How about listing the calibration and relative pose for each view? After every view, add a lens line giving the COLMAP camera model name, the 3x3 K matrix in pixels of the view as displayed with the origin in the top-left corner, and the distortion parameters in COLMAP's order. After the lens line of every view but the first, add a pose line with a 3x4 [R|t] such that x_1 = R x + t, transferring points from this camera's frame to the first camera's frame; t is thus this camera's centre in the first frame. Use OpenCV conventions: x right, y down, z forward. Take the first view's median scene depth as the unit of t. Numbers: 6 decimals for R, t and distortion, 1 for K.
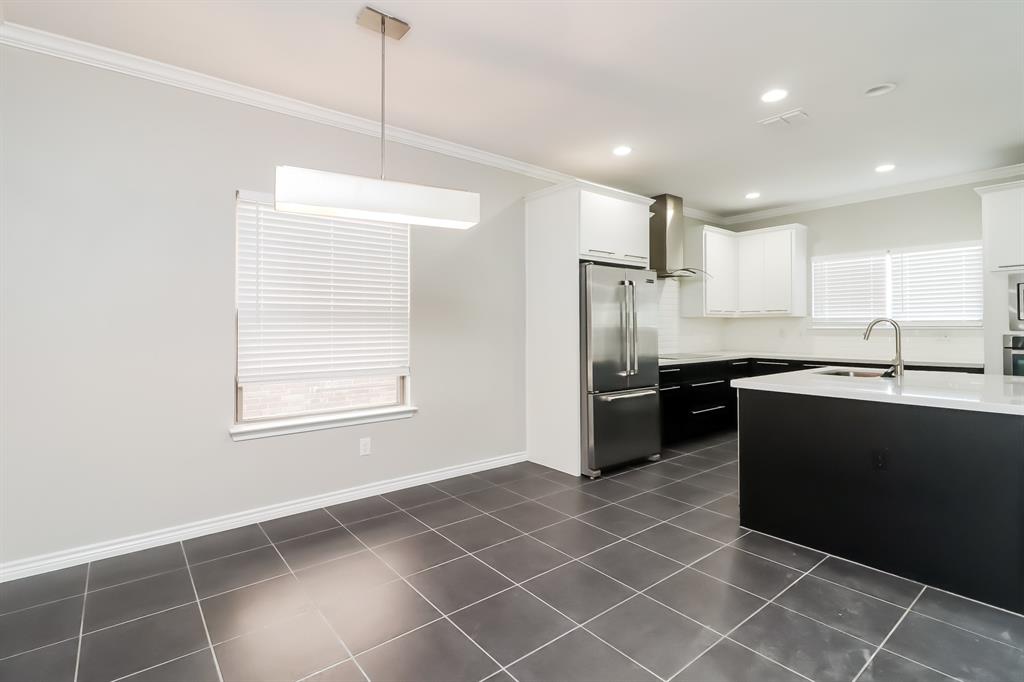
lens RADIAL K [[487.2, 0, 507.1], [0, 487.2, 328.6], [0, 0, 1]] dist [0.016885, -0.001003]
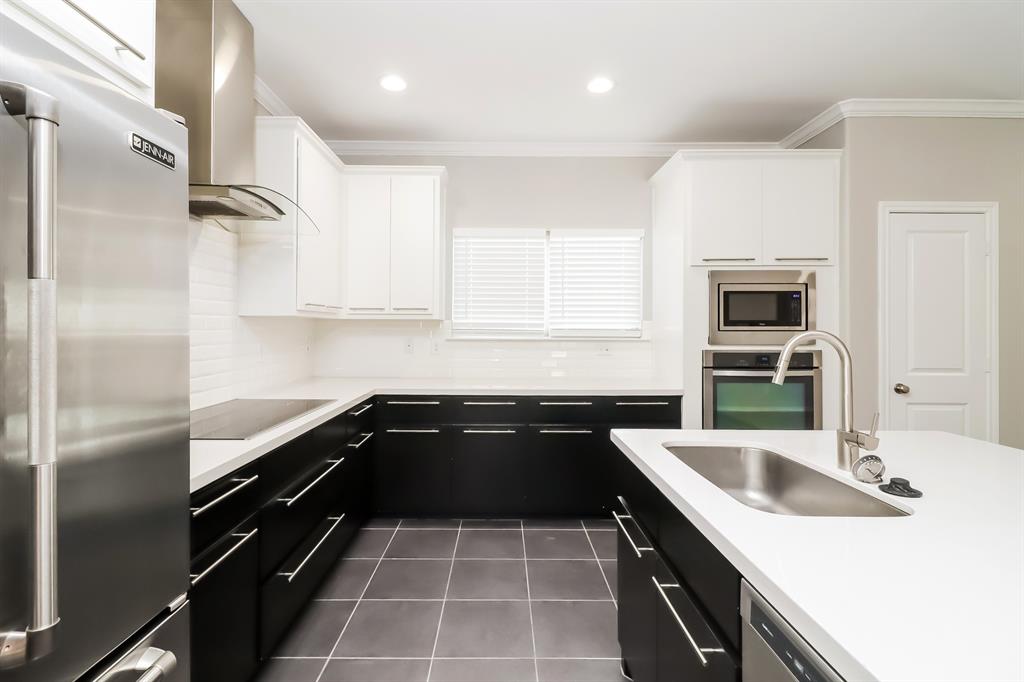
lens RADIAL K [[487.2, 0, 506.3], [0, 487.2, 324.8], [0, 0, 1]] dist [0.016885, -0.001003]
pose [[0.622912, 0.010173, 0.782225, 0.175978], [-0.003907, 0.999943, -0.009893, -0.013752], [-0.782282, 0.003106, 0.622917, 0.589988]]
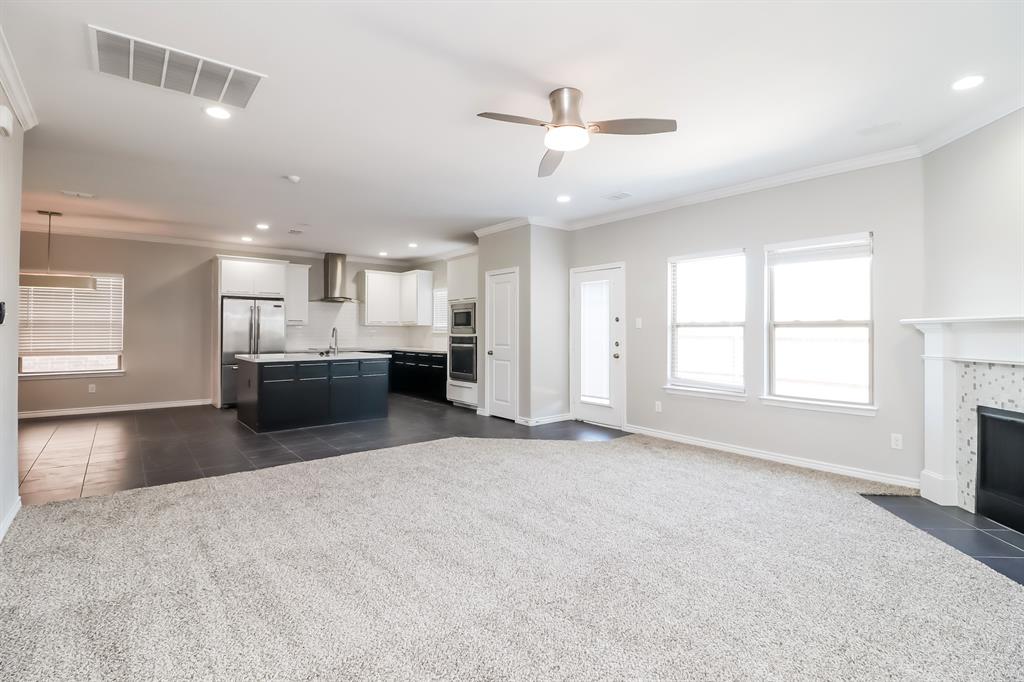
lens RADIAL K [[487.2, 0, 504.4], [0, 487.2, 333.5], [0, 0, 1]] dist [0.016885, -0.001003]
pose [[0.999950, 0.004724, -0.008855, 0.936292], [-0.004727, 0.999989, -0.000321, 0.002006], [0.008854, 0.000363, 0.999961, -0.676690]]
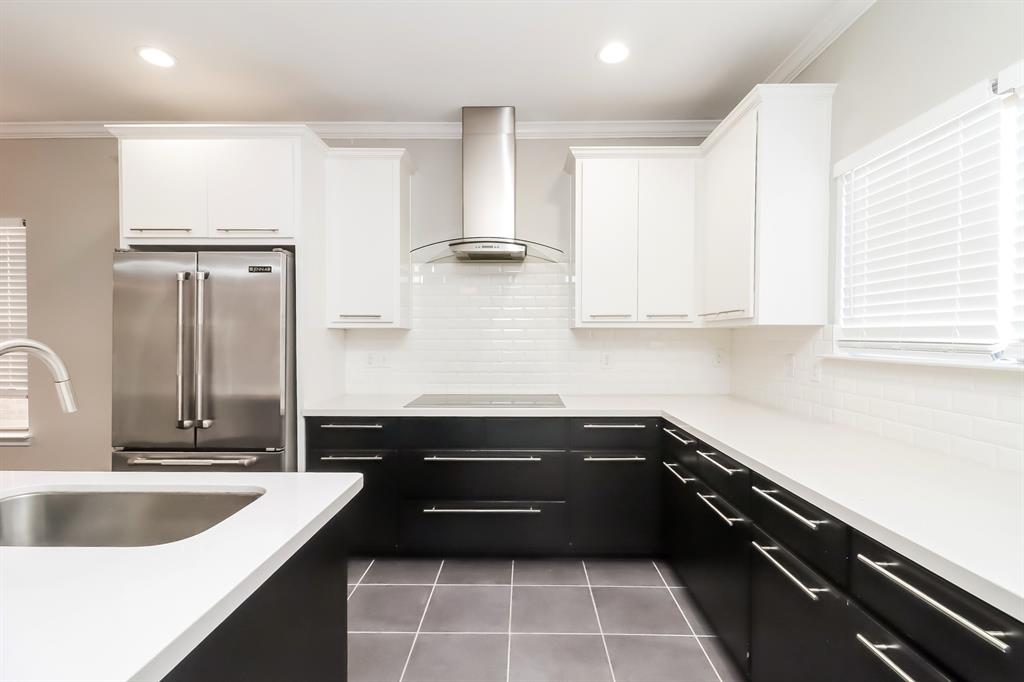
lens RADIAL K [[487.2, 0, 520.2], [0, 487.2, 344.3], [0, 0, 1]] dist [0.016885, -0.001003]
pose [[0.770120, 0.012776, -0.637771, 0.722657], [-0.005123, 0.999891, 0.013844, -0.015062], [0.637878, -0.007395, 0.770102, 0.603303]]
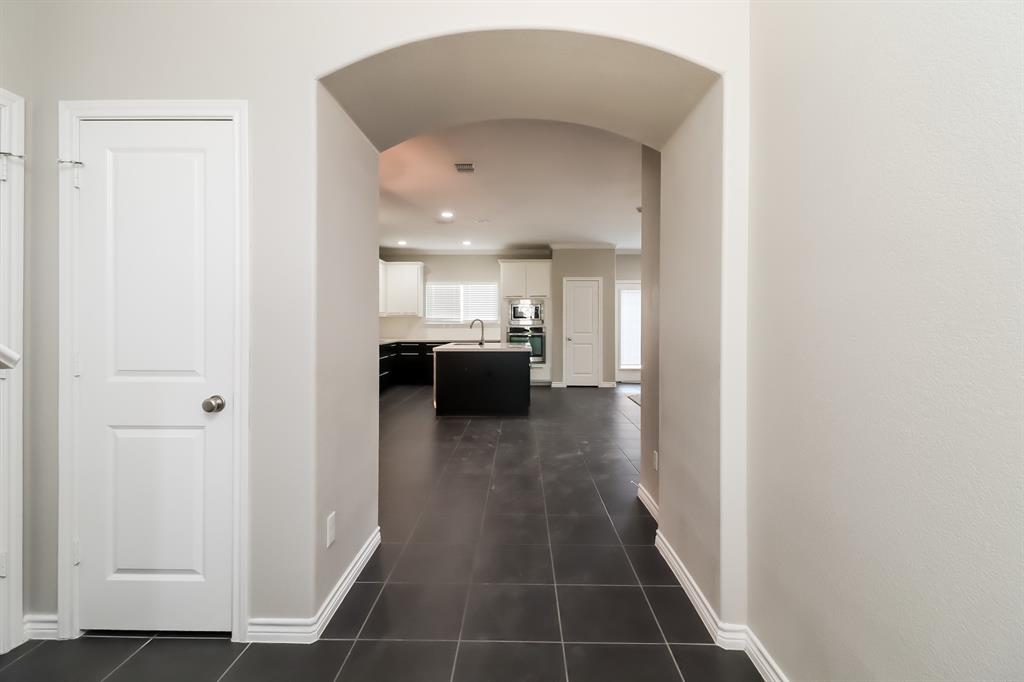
lens RADIAL K [[487.2, 0, 514.1], [0, 487.2, 336.5], [0, 0, 1]] dist [0.016885, -0.001003]
pose [[0.634672, -0.016309, 0.772609, -0.529561], [-0.001464, 0.999750, 0.022305, 0.005747], [-0.772780, -0.015287, 0.634490, -0.331455]]
